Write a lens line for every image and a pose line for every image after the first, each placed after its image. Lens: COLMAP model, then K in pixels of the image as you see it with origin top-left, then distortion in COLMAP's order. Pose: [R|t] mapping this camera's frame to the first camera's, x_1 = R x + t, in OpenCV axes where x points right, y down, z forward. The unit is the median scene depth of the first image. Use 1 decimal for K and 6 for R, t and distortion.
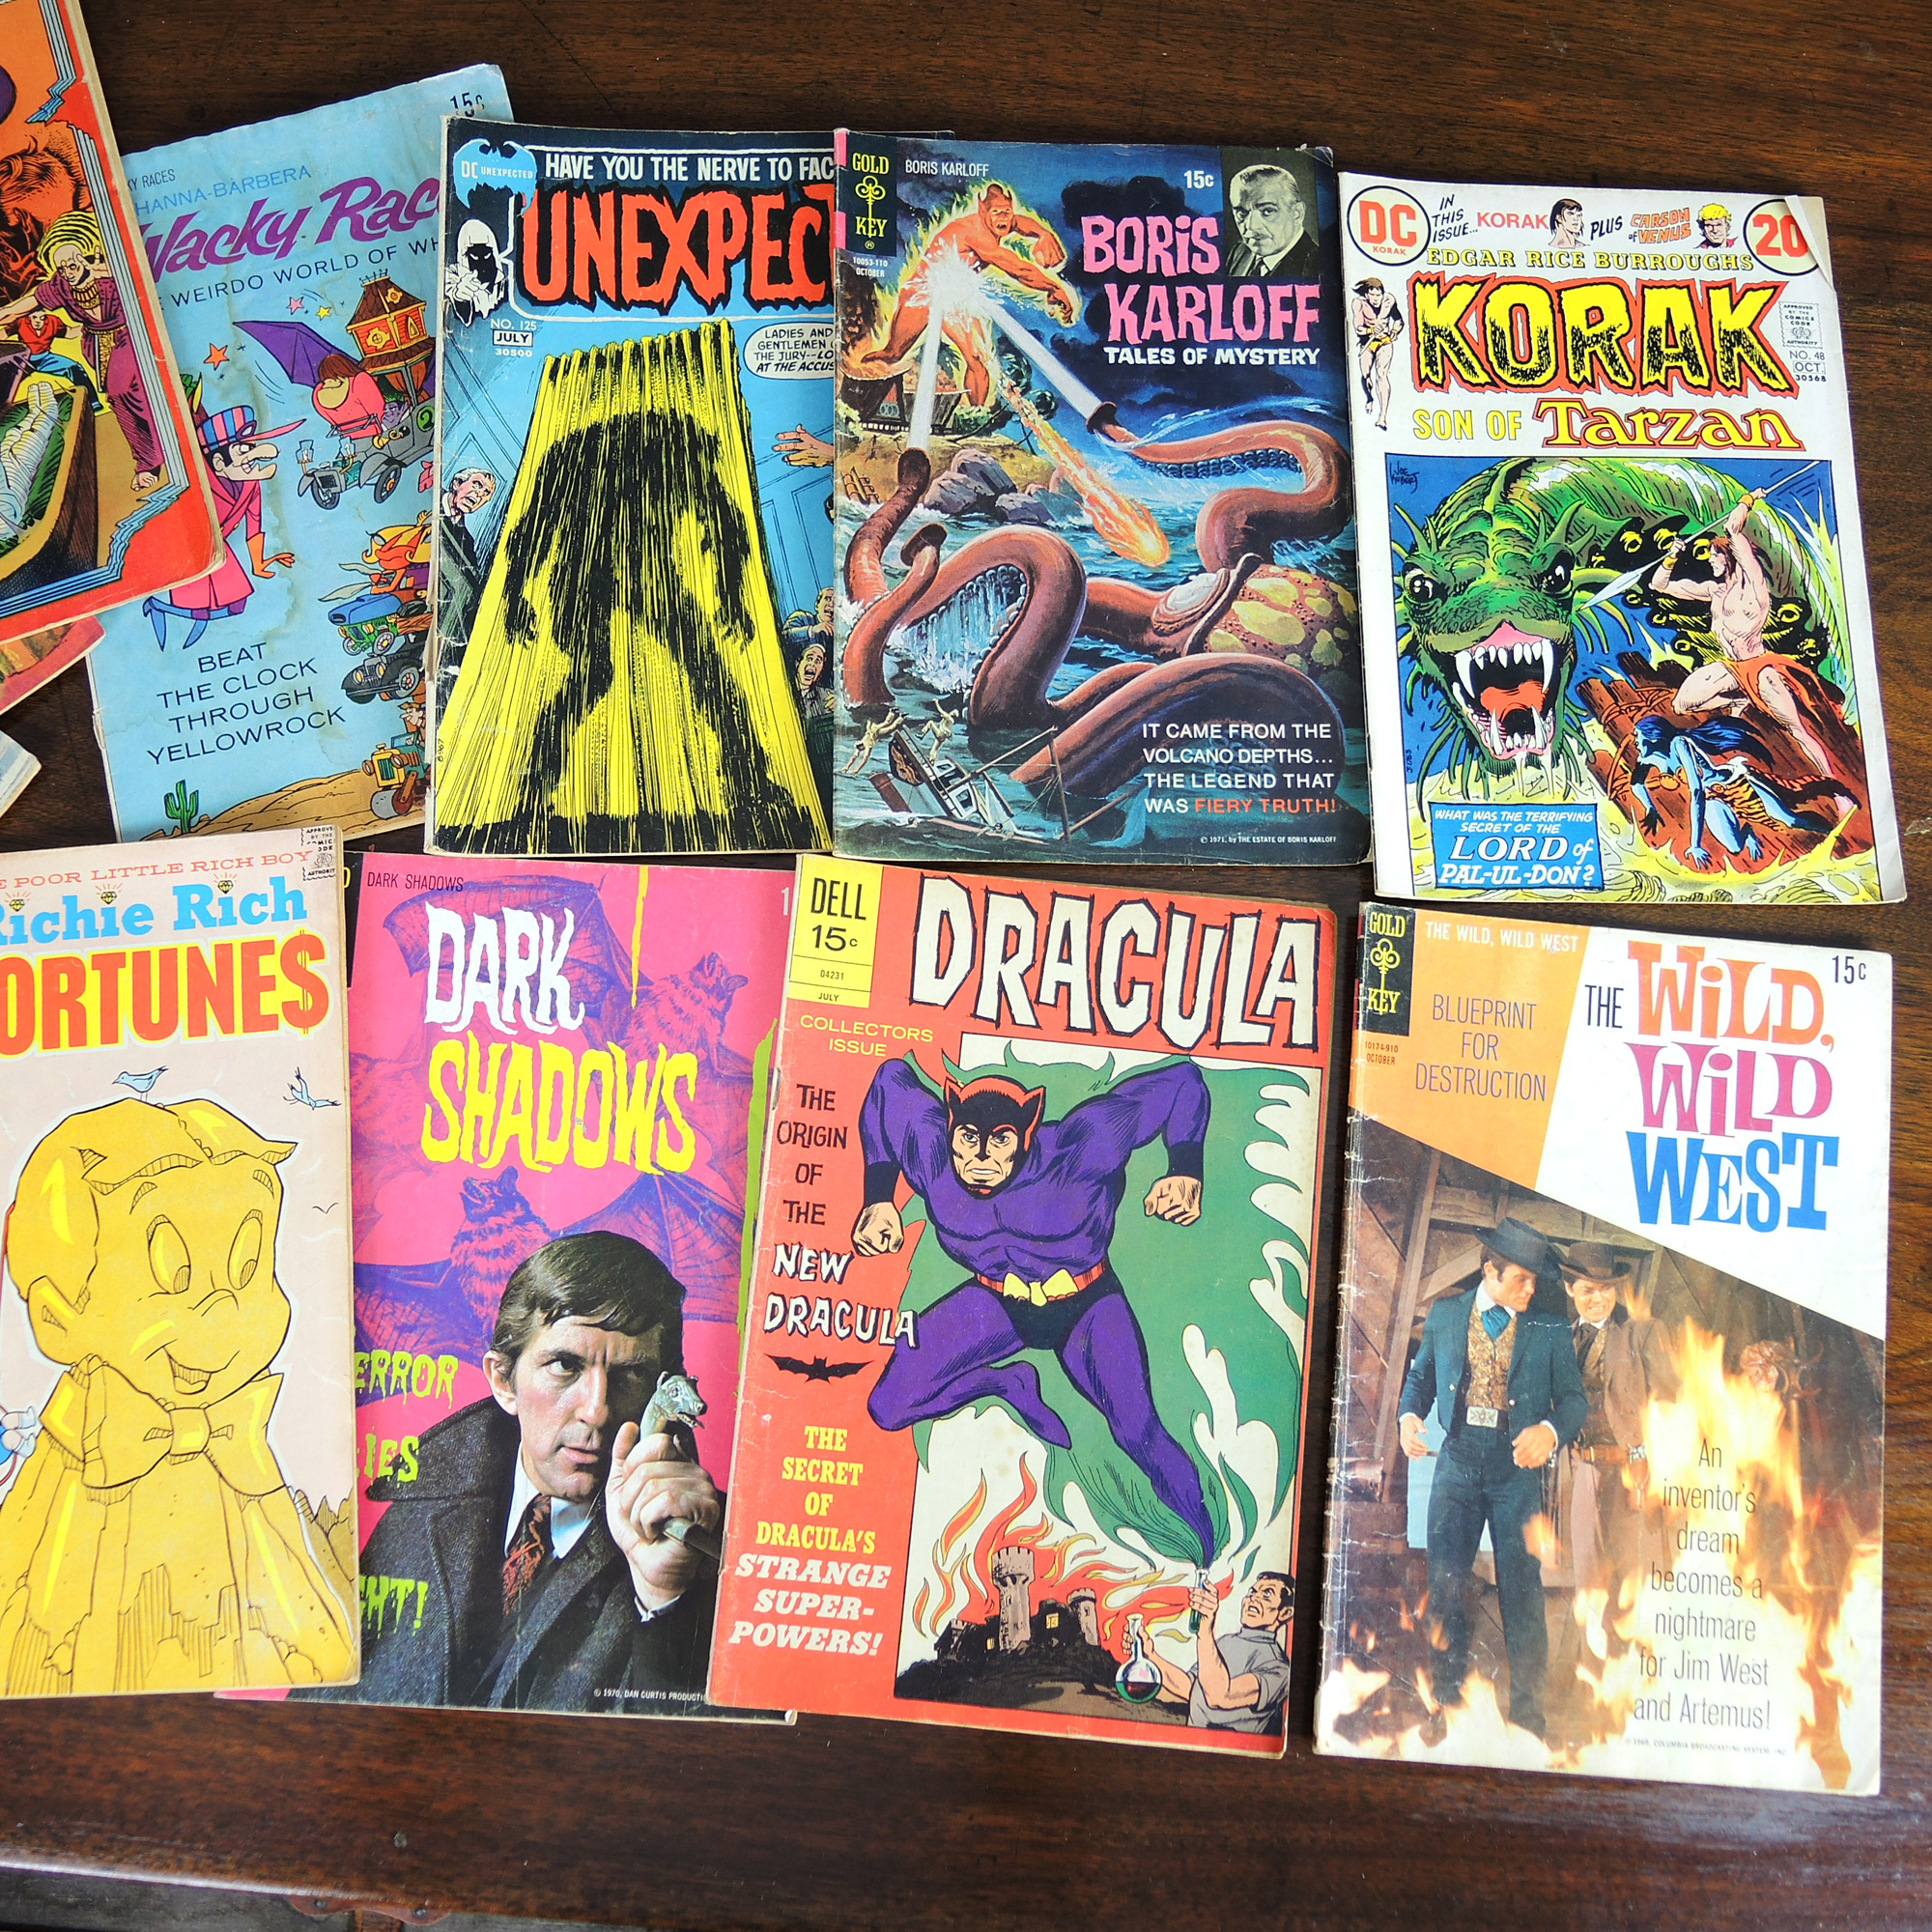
lens RADIAL K [[2142.3, 0, 966.0], [0, 2142.3, 966.0], [0, 0, 1]] dist [-0.041943, -0.063389]
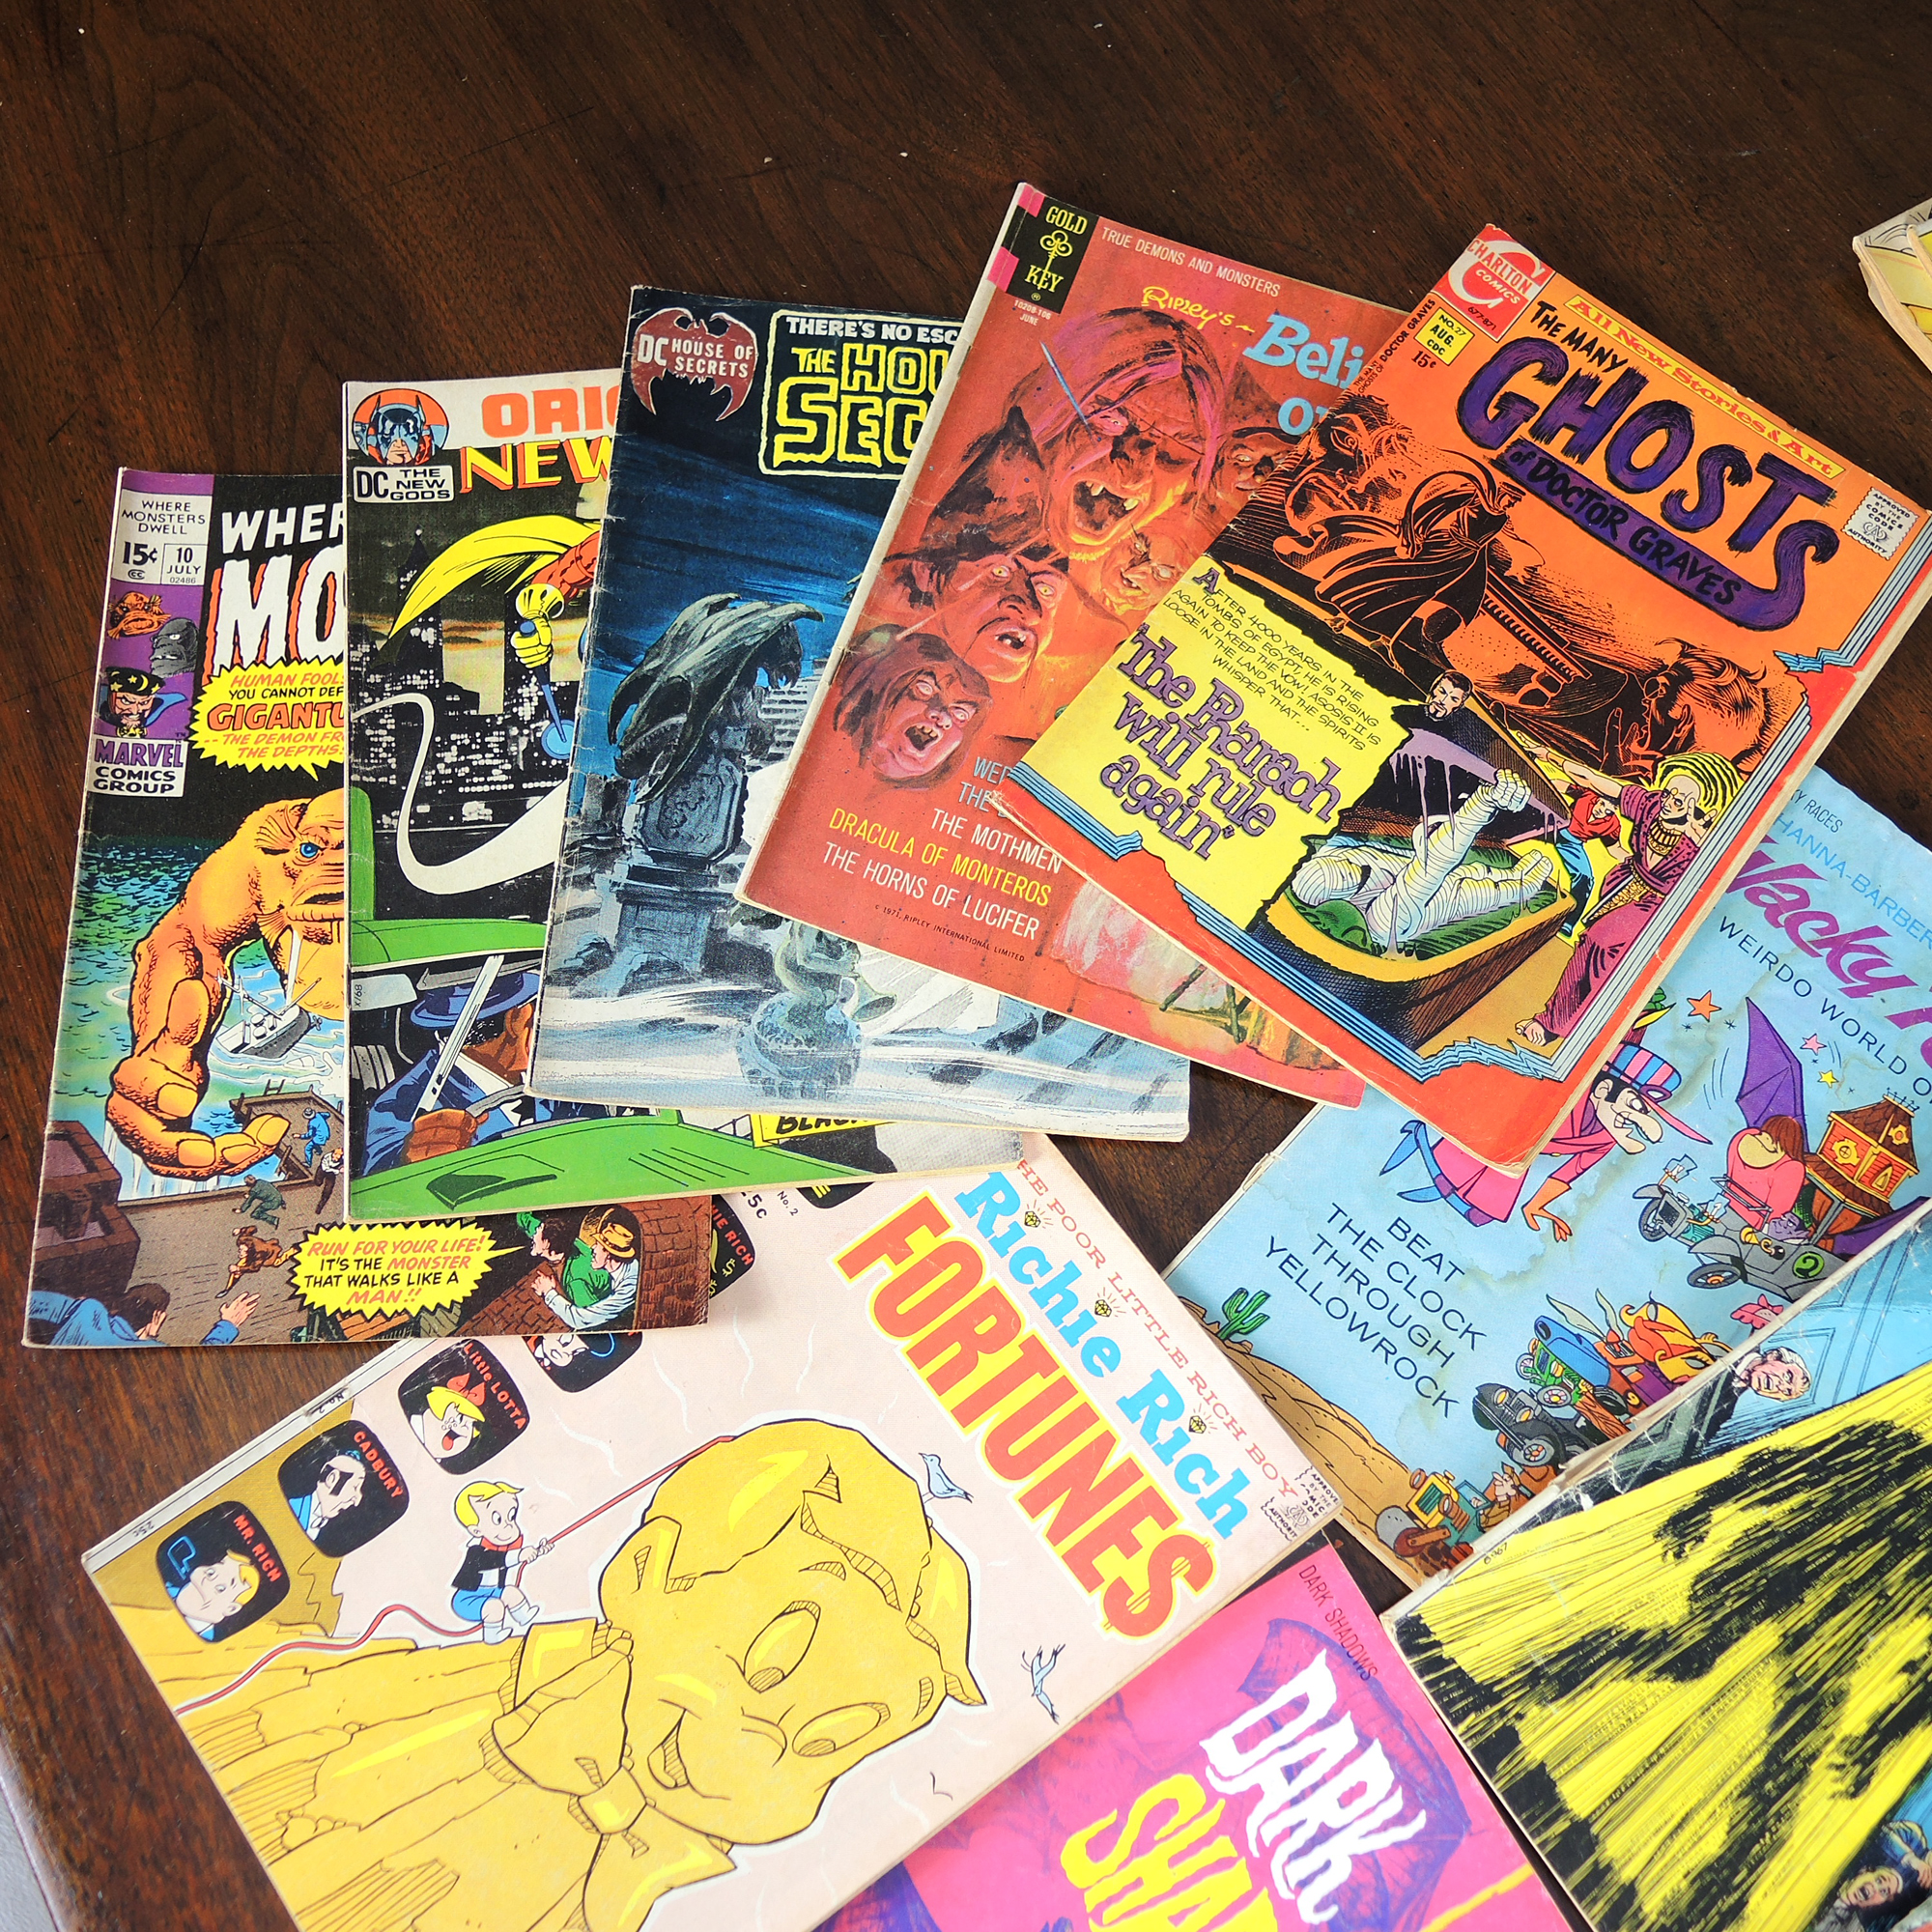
lens RADIAL K [[2142.3, 0, 966.0], [0, 2142.3, 966.0], [0, 0, 1]] dist [-0.041943, -0.063389]
pose [[0.539585, 0.781978, -0.312022, -0.269863], [-0.826798, 0.562104, -0.021073, -0.044327], [0.158909, 0.269350, 0.949841, 0.170950]]
